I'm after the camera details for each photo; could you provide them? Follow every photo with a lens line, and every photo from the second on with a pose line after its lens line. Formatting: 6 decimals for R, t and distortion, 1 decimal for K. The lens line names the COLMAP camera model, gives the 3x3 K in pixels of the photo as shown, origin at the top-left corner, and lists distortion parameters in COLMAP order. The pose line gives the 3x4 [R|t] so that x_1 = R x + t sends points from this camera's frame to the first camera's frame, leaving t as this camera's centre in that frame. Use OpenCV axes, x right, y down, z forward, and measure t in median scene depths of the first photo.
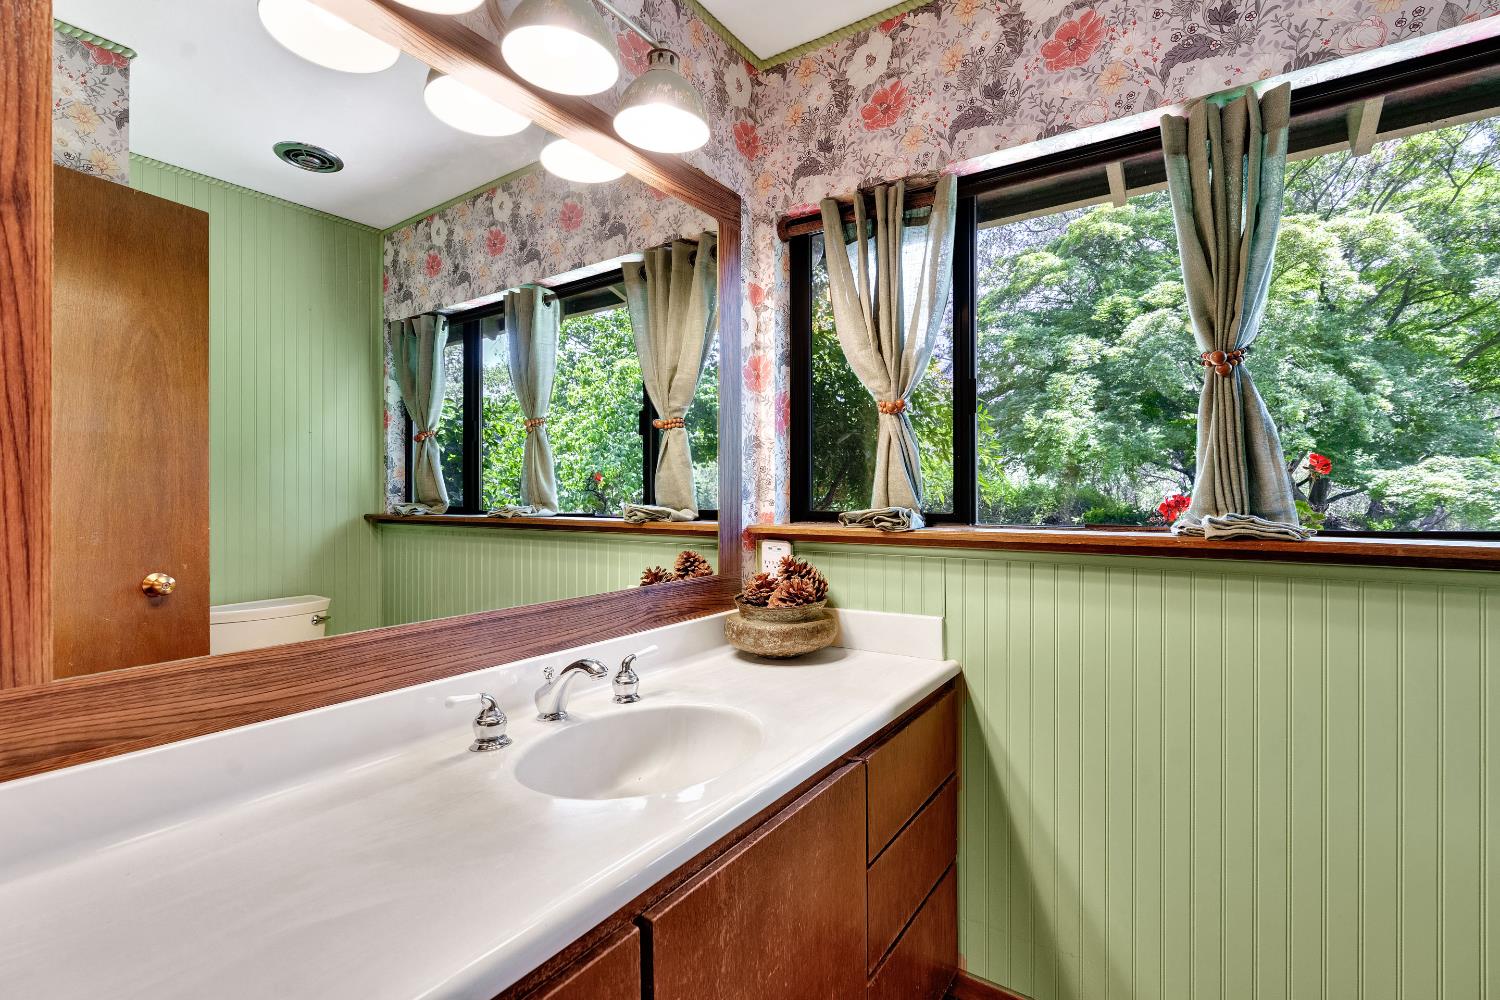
lens RADIAL K [[675.4, 0, 750.0], [0, 675.4, 500.0], [0, 0, 1]] dist [-0.009219, -0.000698]
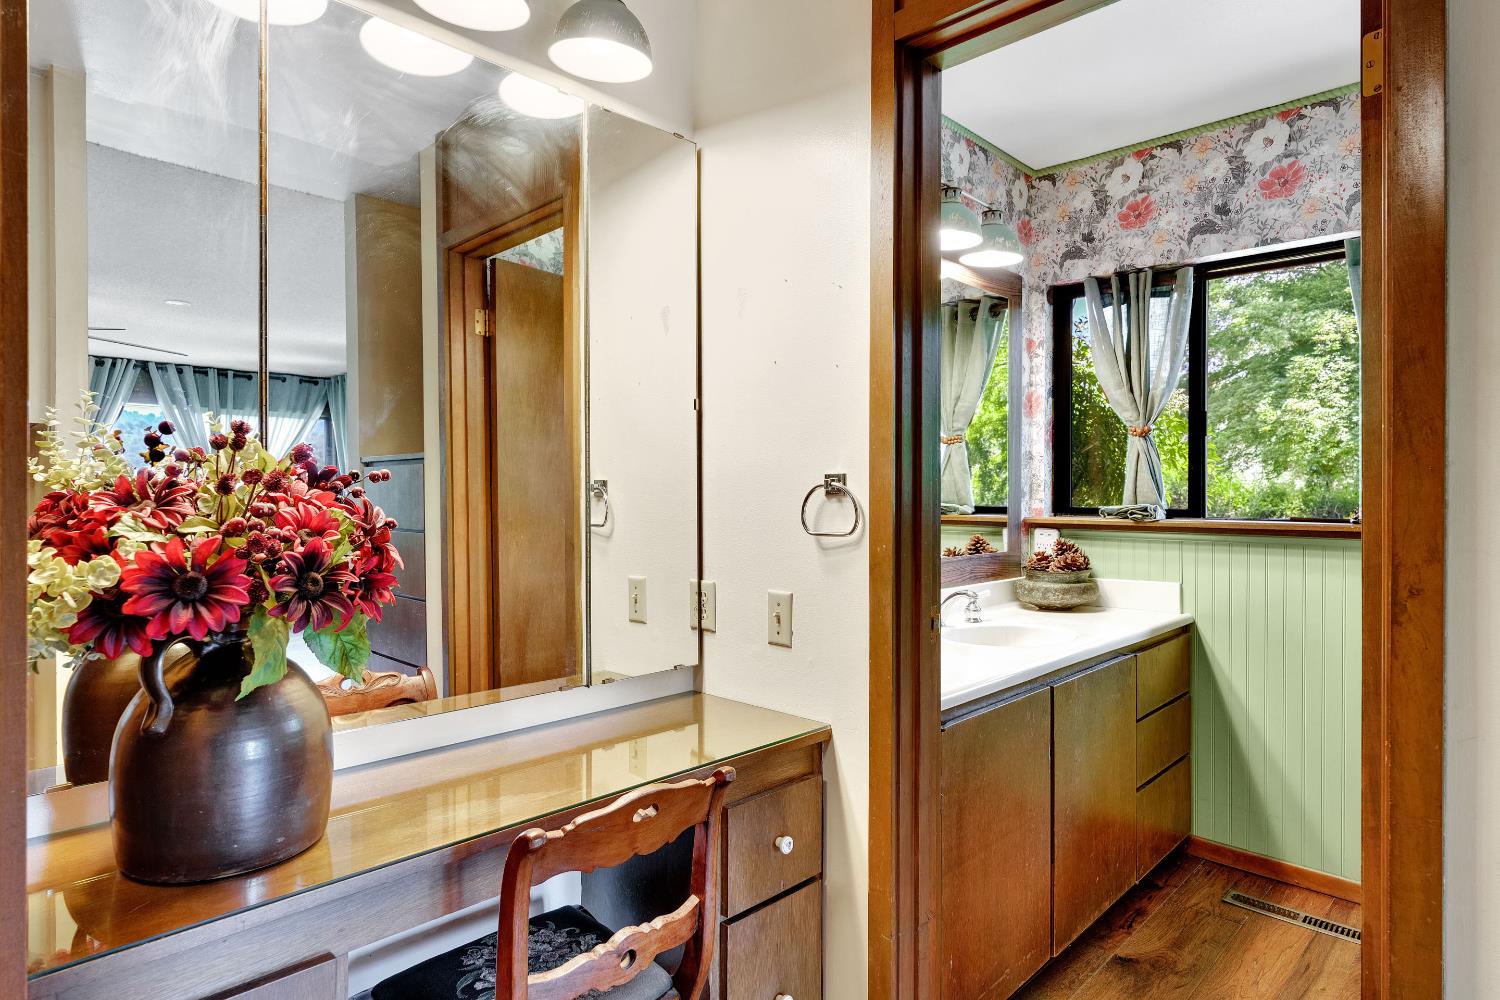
lens RADIAL K [[833.1, 0, 750.0], [0, 833.1, 500.0], [0, 0, 1]] dist [-0.004714, 0.001545]
pose [[0.986055, 0.006873, -0.166278, -0.281230], [-0.007263, 0.999972, -0.001739, 0.010299], [0.166261, 0.002922, 0.986077, -0.776077]]
